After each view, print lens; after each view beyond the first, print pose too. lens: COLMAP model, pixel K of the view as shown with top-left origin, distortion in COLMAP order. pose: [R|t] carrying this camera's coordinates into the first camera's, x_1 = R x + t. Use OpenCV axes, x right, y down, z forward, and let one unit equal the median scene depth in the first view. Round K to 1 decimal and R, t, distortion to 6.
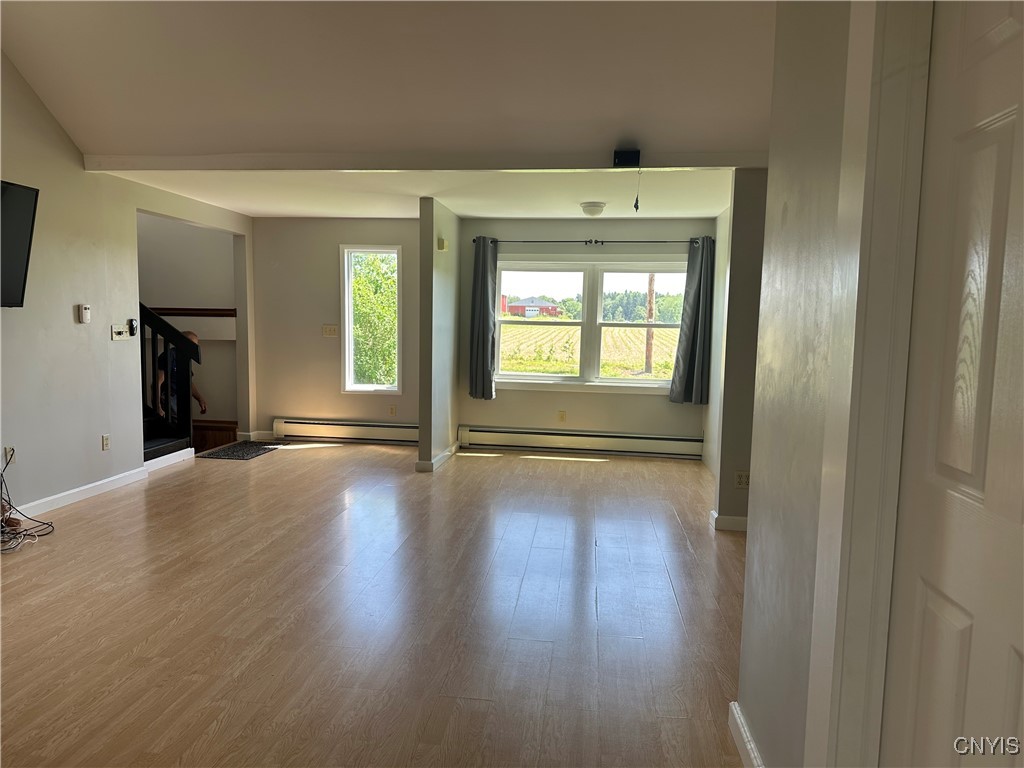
lens RADIAL K [[716.9, 0, 511.1], [0, 716.9, 383.6], [0, 0, 1]] dist [0.030433, -0.001064]
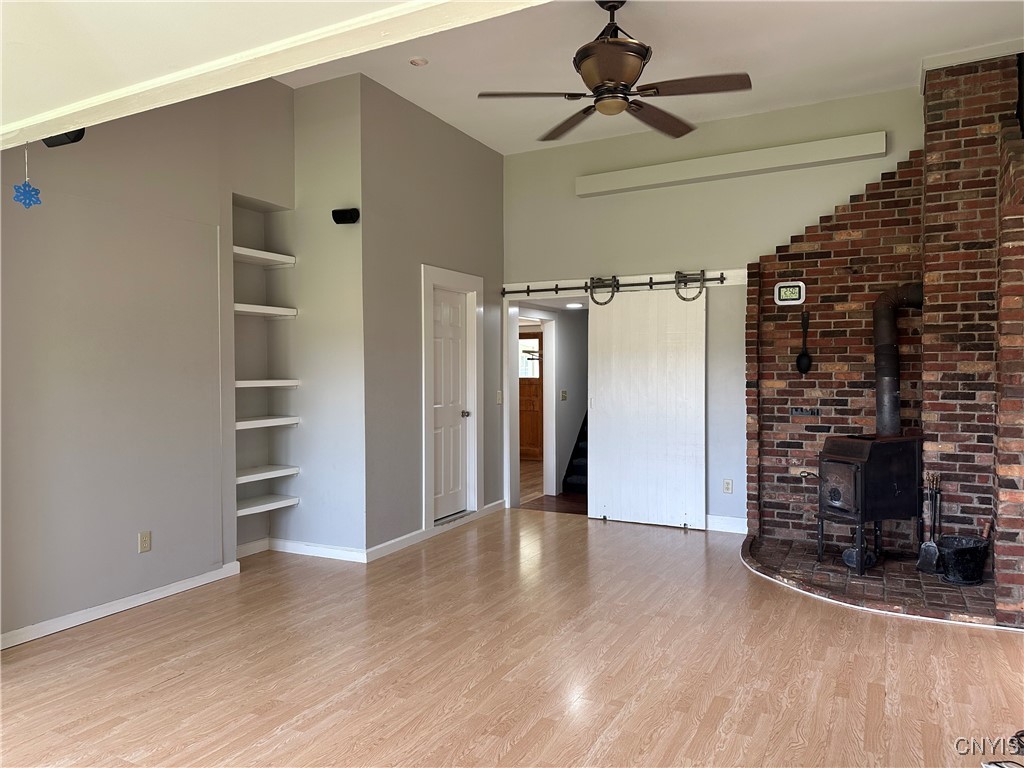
lens RADIAL K [[716.9, 0, 511.7], [0, 716.9, 383.3], [0, 0, 1]] dist [0.030433, -0.001064]
pose [[-0.933461, -0.025000, 0.357806, -0.583721], [0.017867, 0.993089, 0.115997, -0.198805], [-0.358234, 0.114672, -0.926563, 1.900995]]
